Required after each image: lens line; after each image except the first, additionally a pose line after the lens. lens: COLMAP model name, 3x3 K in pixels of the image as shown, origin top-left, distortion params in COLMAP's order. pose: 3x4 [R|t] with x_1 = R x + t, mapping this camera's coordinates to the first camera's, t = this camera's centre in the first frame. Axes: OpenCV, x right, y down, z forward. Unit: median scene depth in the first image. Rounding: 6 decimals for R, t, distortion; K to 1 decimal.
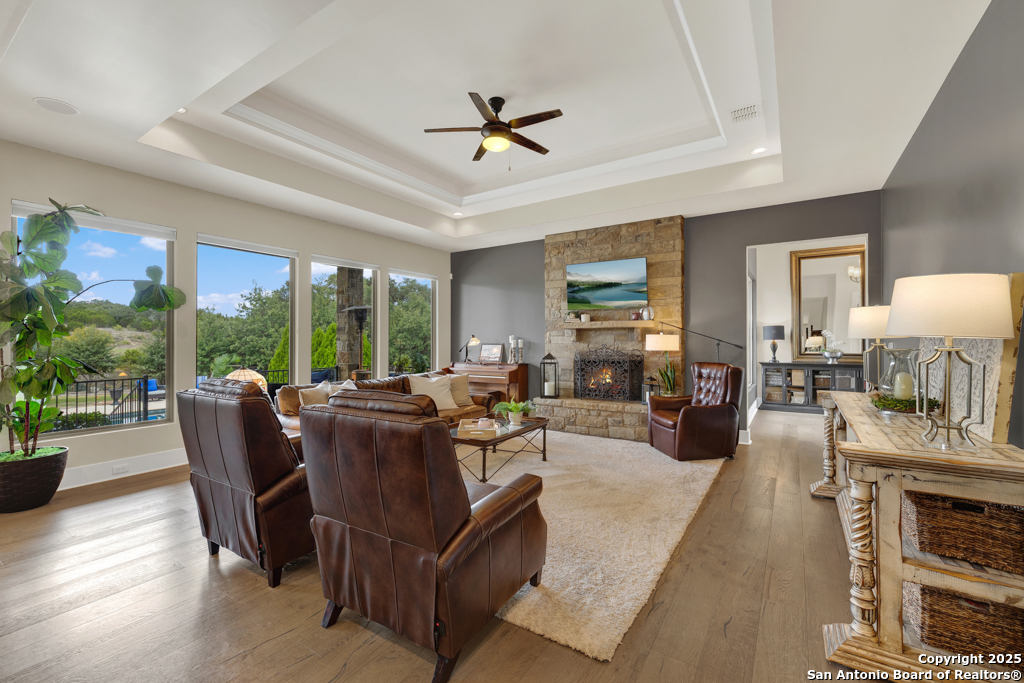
lens RADIAL K [[427.5, 0, 504.3], [0, 427.5, 339.8], [0, 0, 1]] dist [-0.002681, 0.000956]
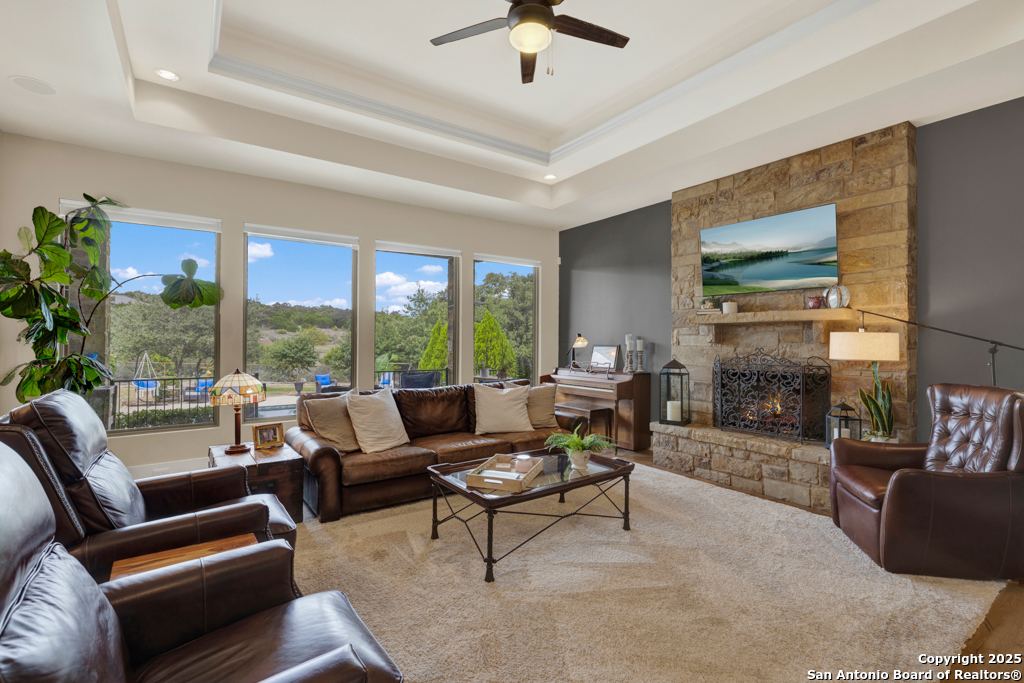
lens RADIAL K [[452.9, 0, 509.6], [0, 452.9, 338.7], [0, 0, 1]] dist [0.006014, -0.000236]
pose [[0.930587, 0.003603, -0.366052, 0.137630], [-0.004545, 0.999988, -0.001711, -0.000265], [0.366042, 0.003256, 0.930593, 0.234387]]
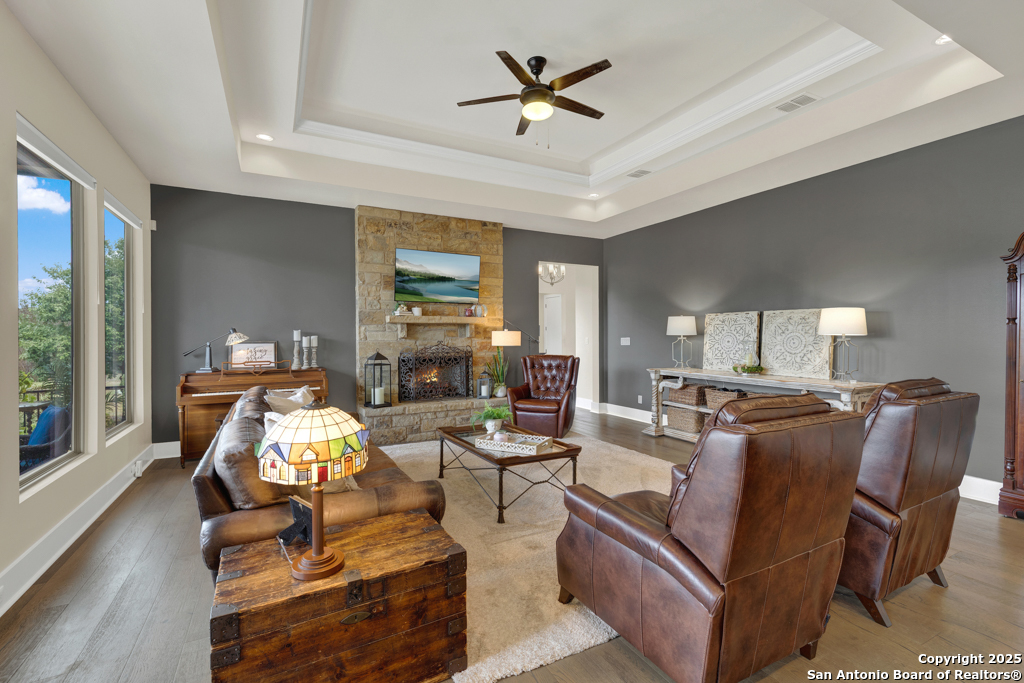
lens RADIAL K [[452.9, 0, 507.3], [0, 452.9, 340.6], [0, 0, 1]] dist [0.006014, -0.000236]
pose [[0.487300, -0.009857, 0.873179, -0.579159], [0.000349, 0.999938, 0.011093, -0.000959], [-0.873234, -0.005101, 0.487274, 0.394866]]
